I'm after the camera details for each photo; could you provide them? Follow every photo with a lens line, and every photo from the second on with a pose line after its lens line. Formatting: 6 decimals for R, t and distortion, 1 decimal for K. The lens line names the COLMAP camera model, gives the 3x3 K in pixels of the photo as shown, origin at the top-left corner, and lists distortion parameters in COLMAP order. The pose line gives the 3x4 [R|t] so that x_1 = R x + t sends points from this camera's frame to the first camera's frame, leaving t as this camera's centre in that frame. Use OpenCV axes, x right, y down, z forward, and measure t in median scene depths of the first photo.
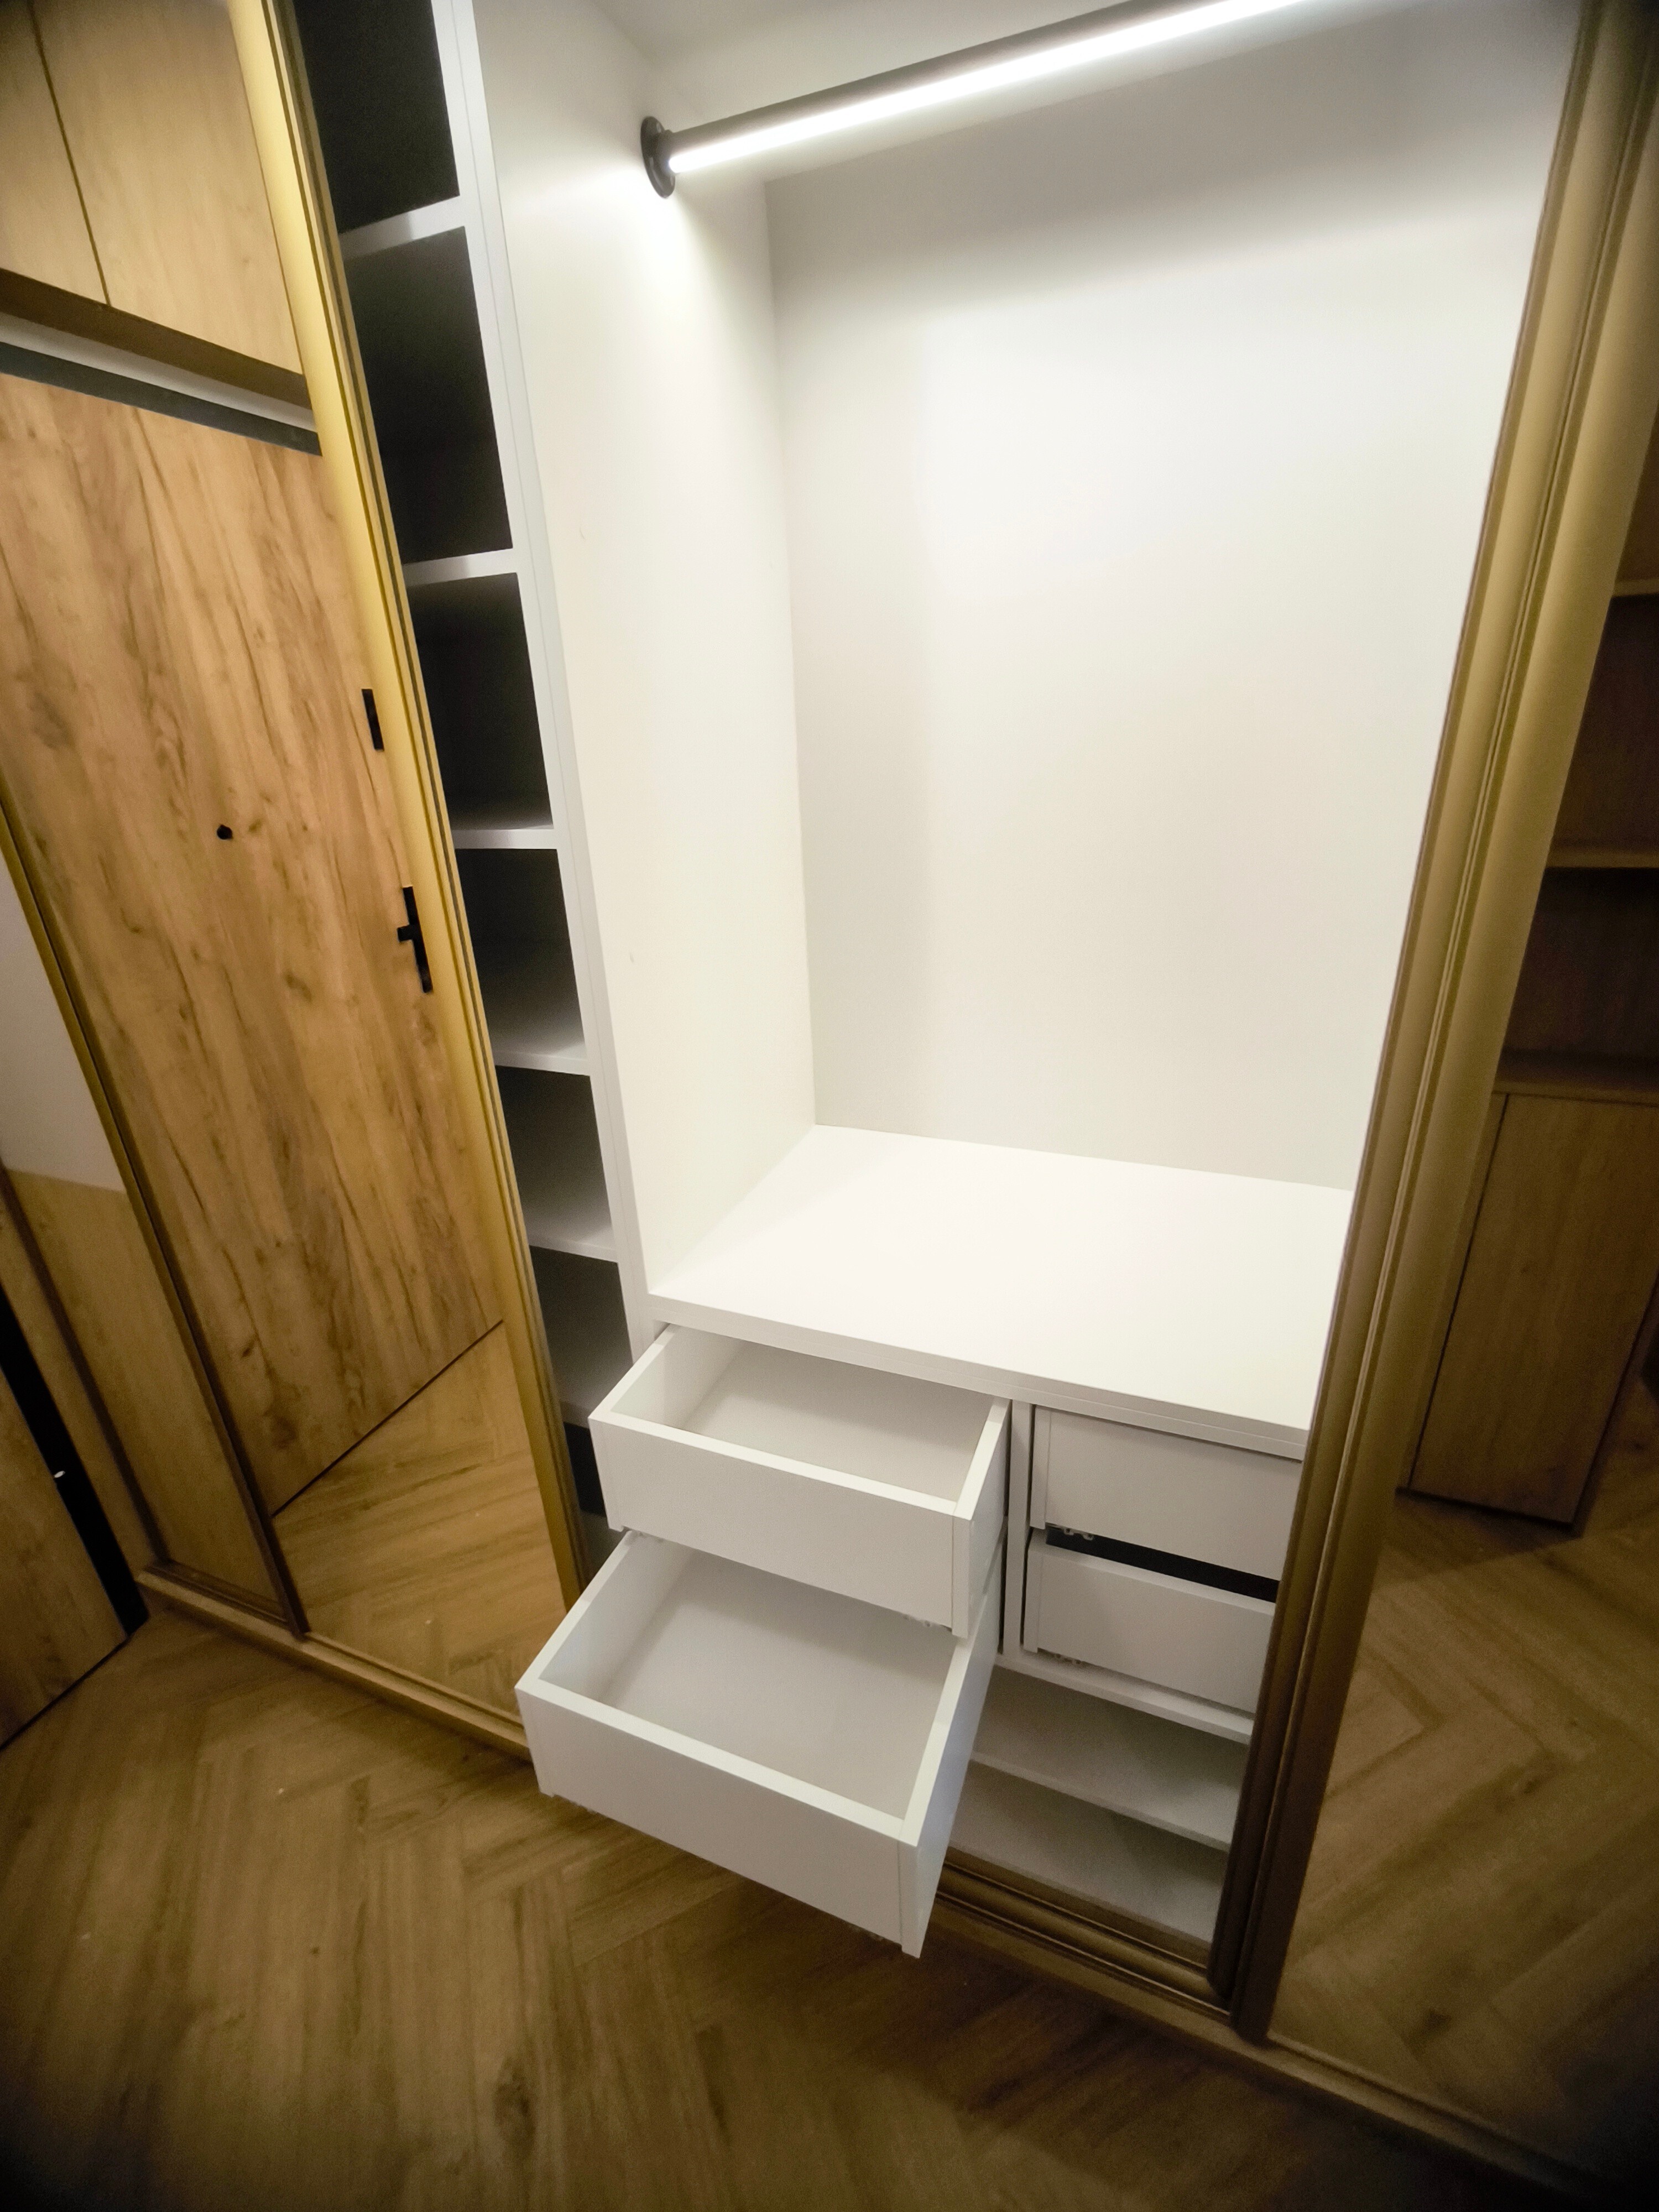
lens RADIAL K [[936.9, 0, 834.1], [0, 936.9, 1103.0], [0, 0, 1]] dist [0.002468, 0.000280]
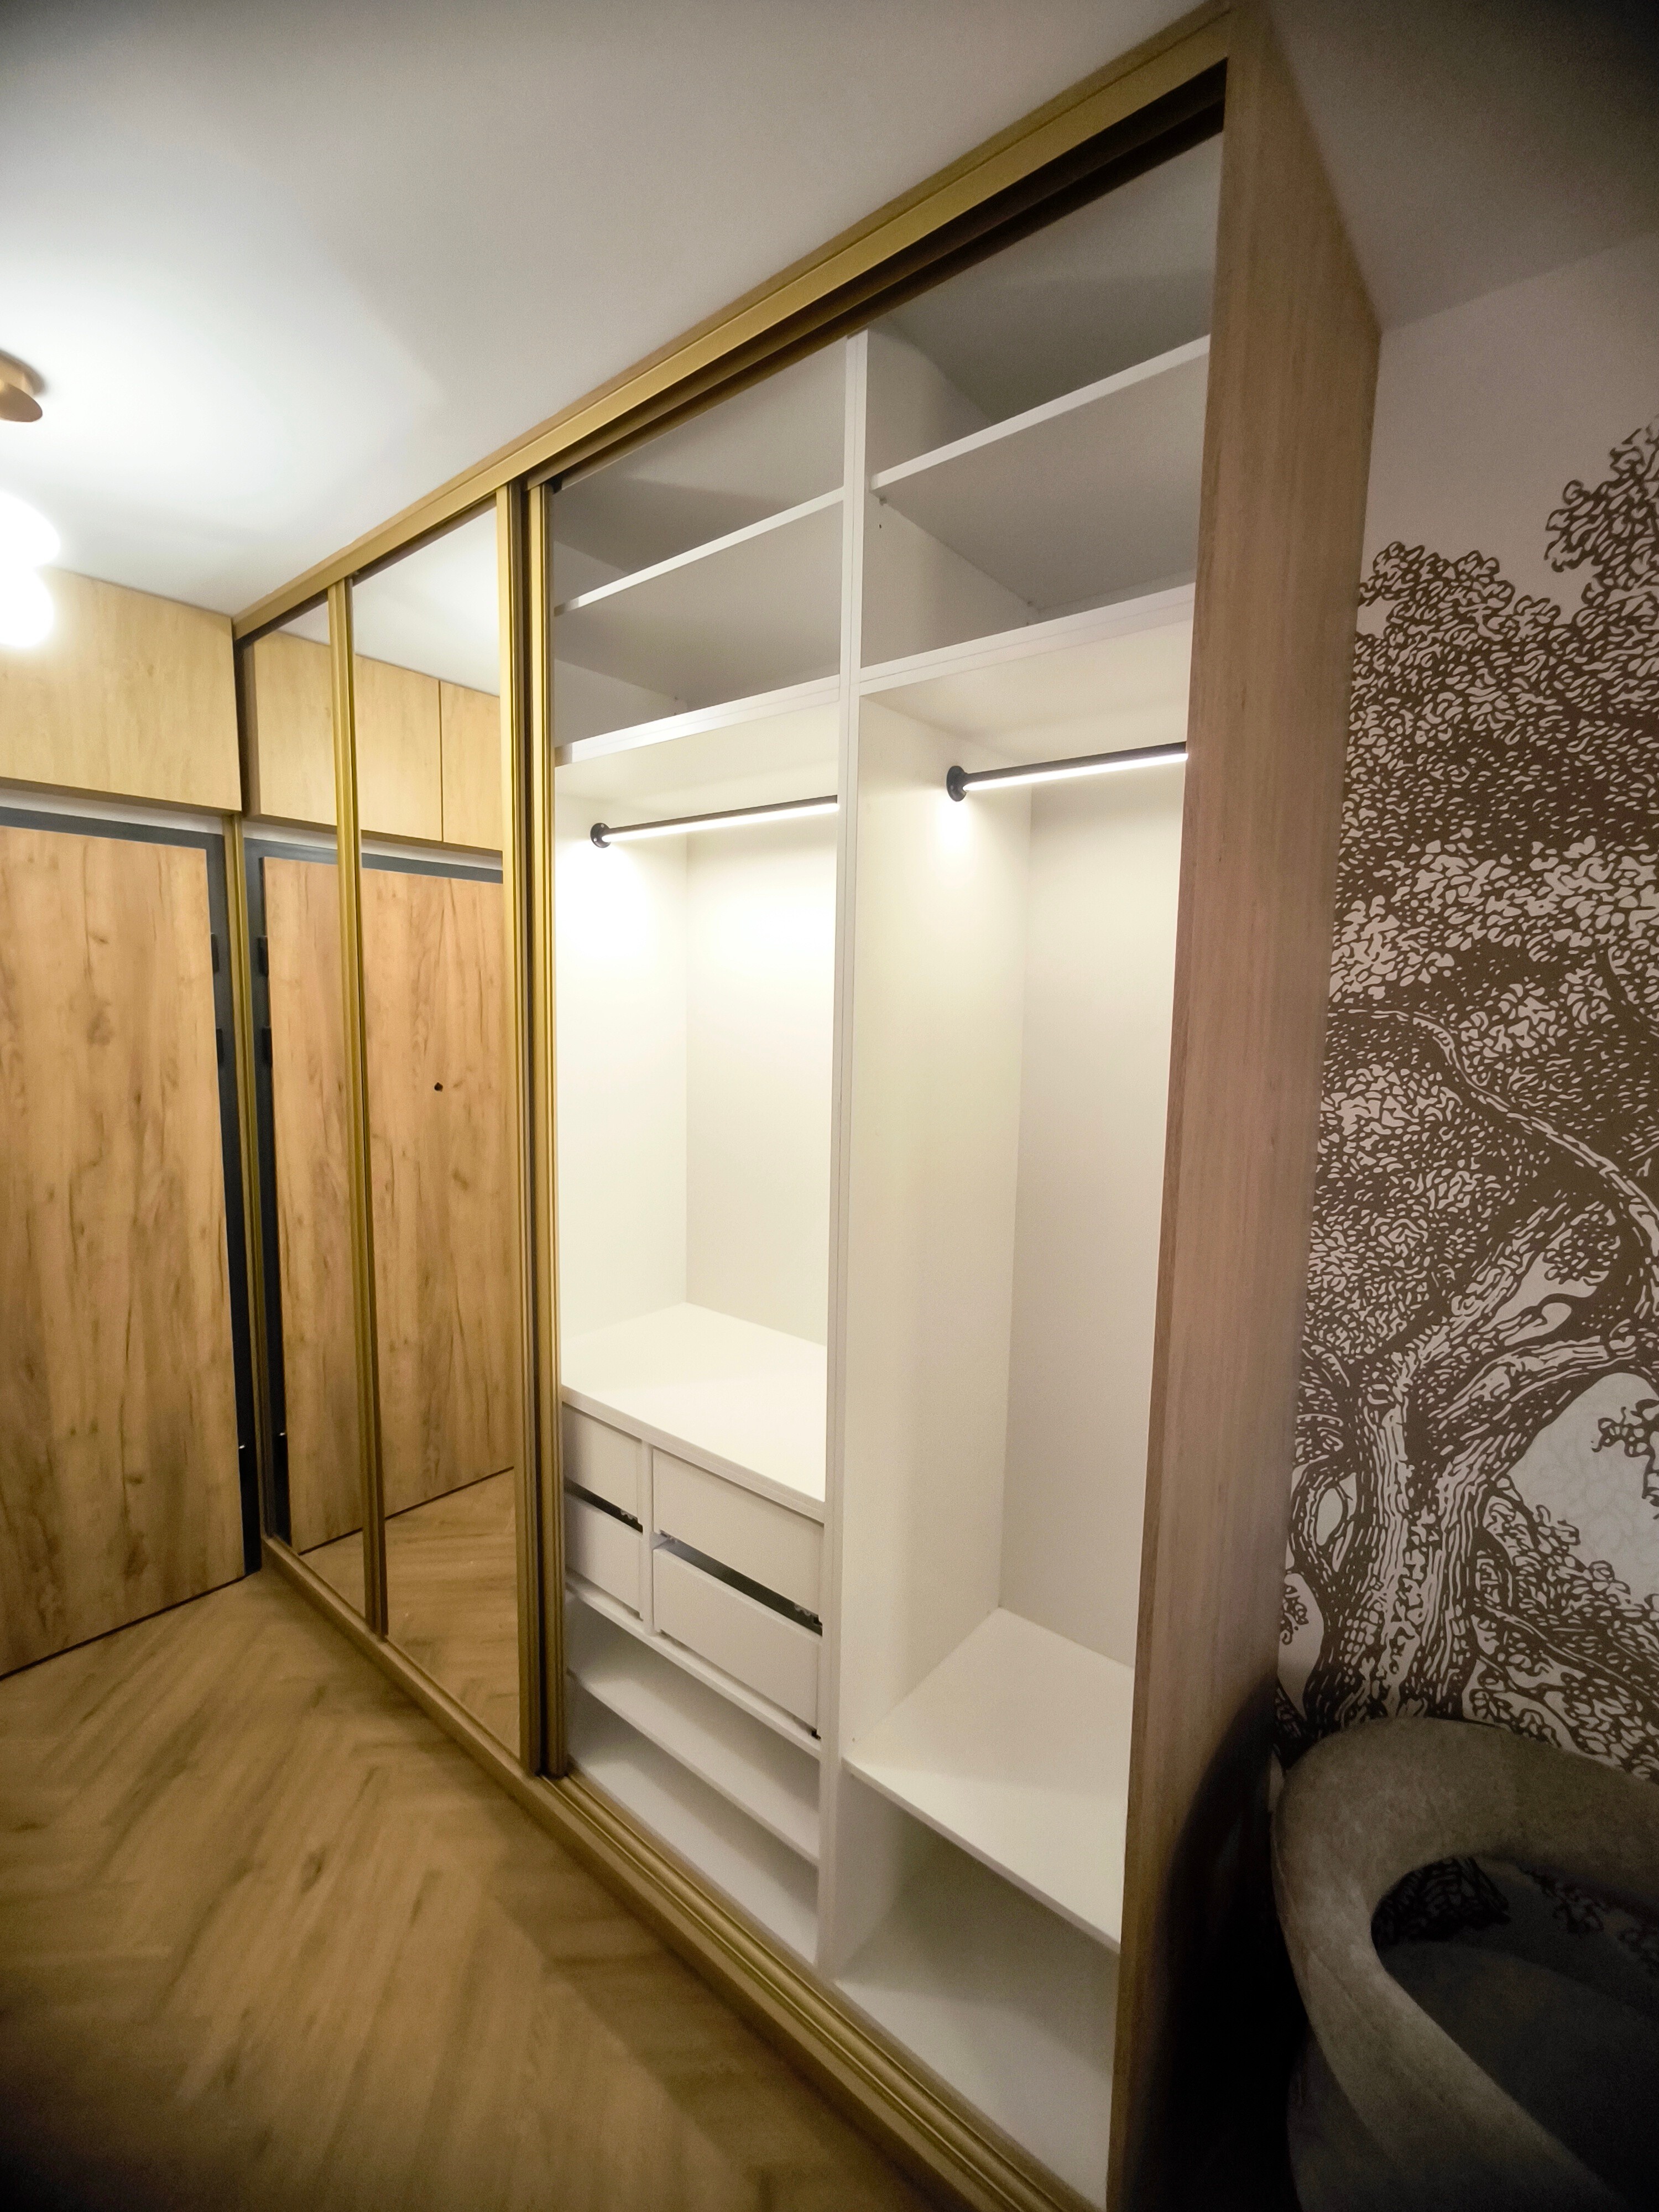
lens RADIAL K [[939.2, 0, 829.5], [0, 939.2, 1106.0], [0, 0, 1]] dist [-0.003455, 0.000383]
pose [[0.951626, 0.092621, -0.292967, 0.530135], [-0.169233, 0.953822, -0.248161, 0.051096], [0.256454, 0.285736, 0.923356, -0.391047]]
